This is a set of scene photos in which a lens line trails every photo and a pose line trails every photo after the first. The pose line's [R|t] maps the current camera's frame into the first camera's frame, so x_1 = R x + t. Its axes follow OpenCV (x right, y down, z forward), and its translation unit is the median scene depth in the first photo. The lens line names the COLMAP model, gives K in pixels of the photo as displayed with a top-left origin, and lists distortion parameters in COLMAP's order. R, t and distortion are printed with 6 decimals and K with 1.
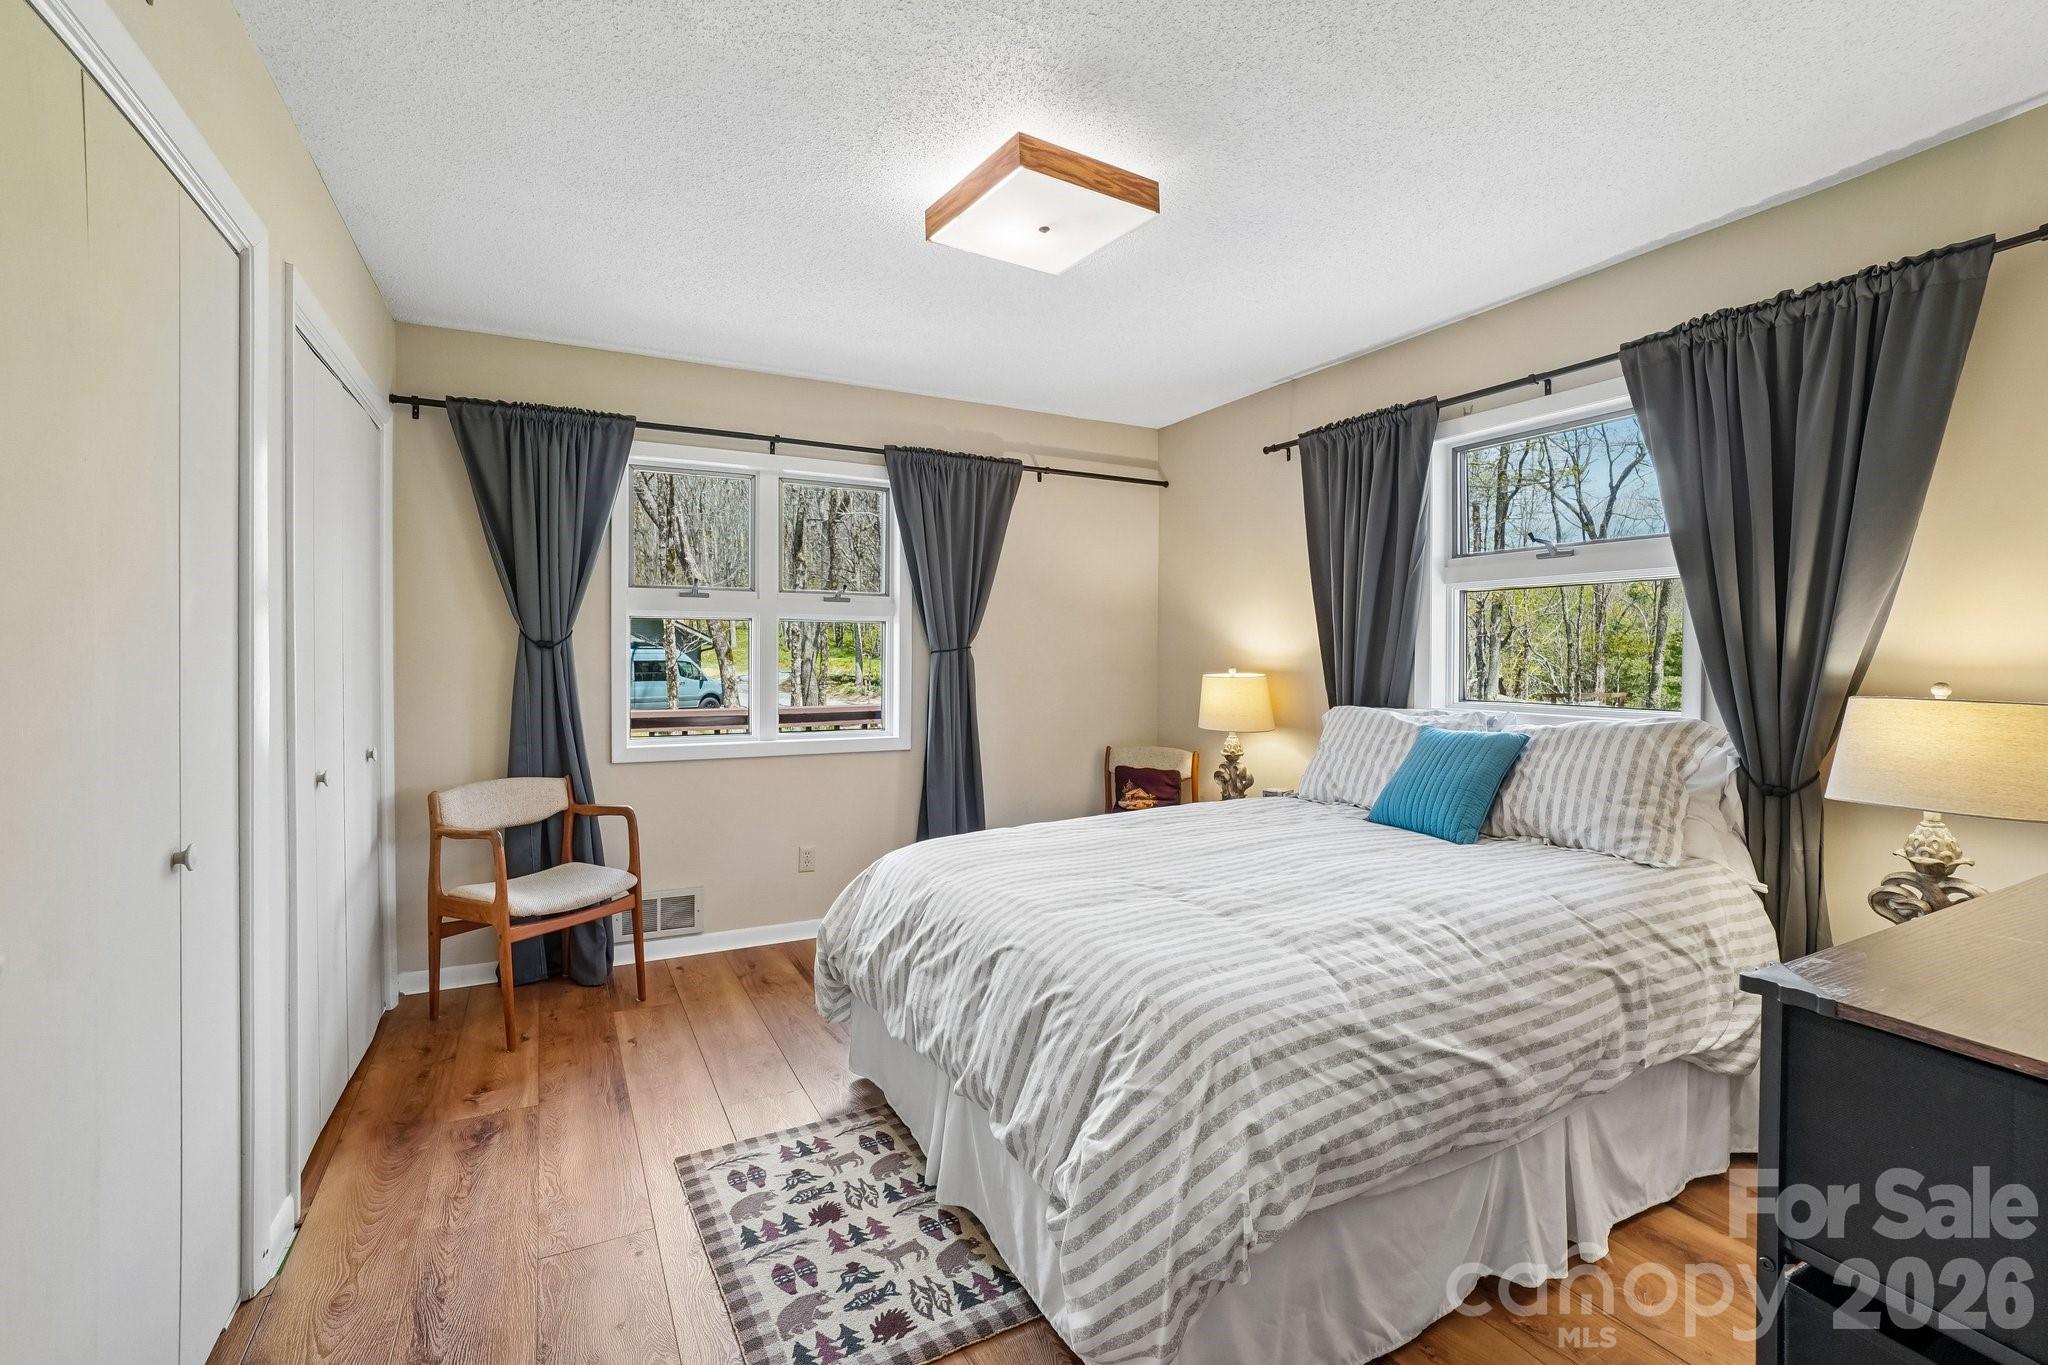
lens RADIAL K [[913.4, 0, 1019.1], [0, 913.4, 644.7], [0, 0, 1]] dist [-0.065155, 0.023331]
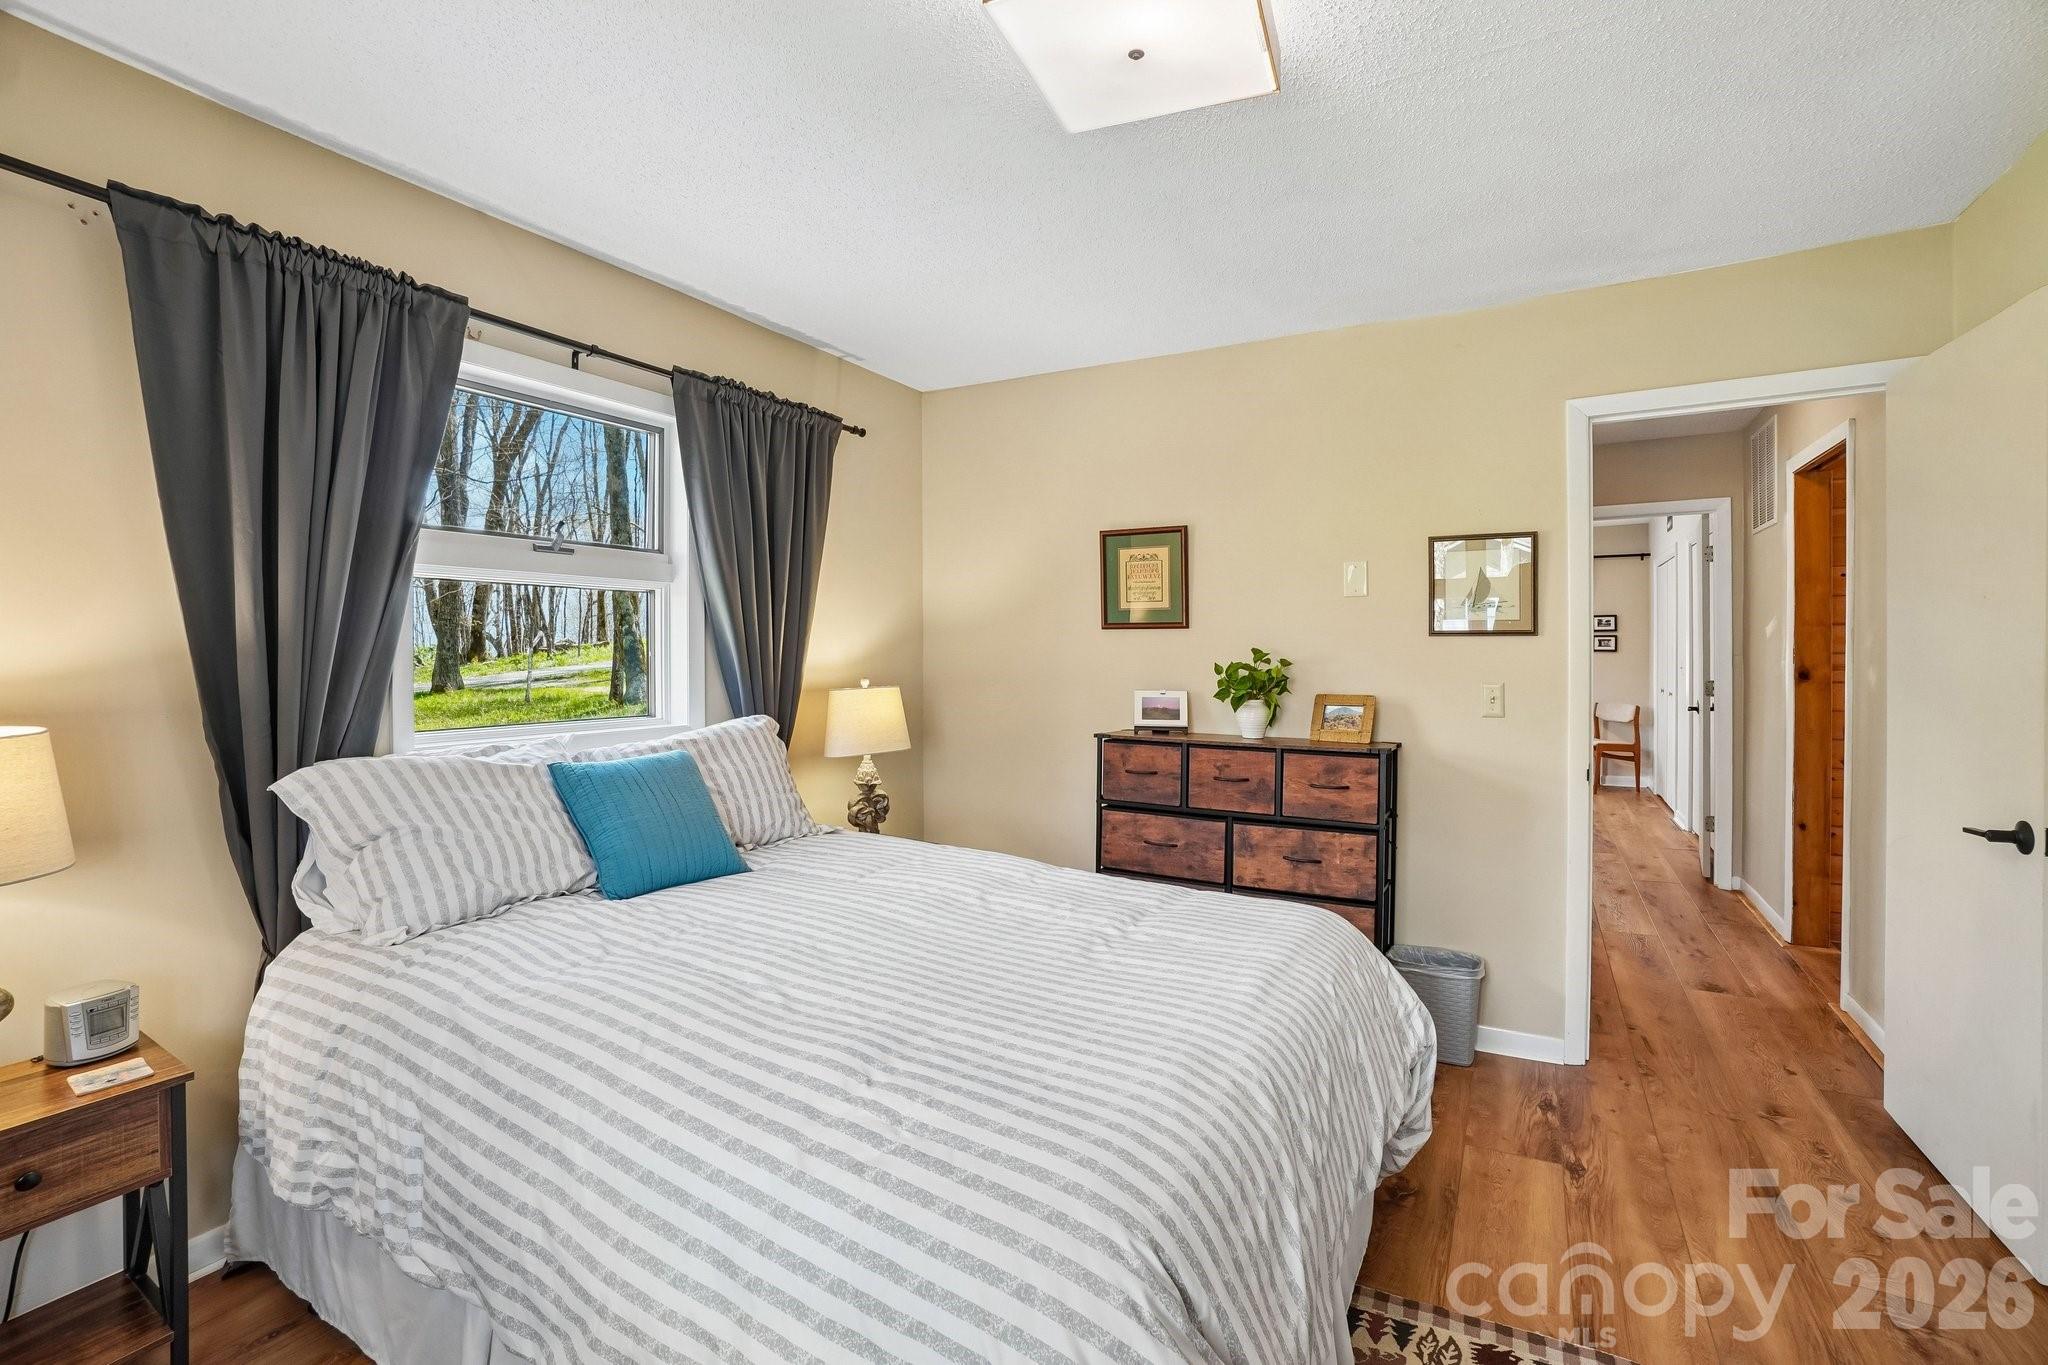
lens RADIAL K [[913.4, 0, 1019.1], [0, 913.4, 644.7], [0, 0, 1]] dist [-0.065155, 0.023331]
pose [[-0.549036, 0.009599, 0.835743, -0.496246], [-0.000941, 0.999926, -0.012102, 0.000364], [-0.835798, -0.007431, -0.548987, 1.464756]]
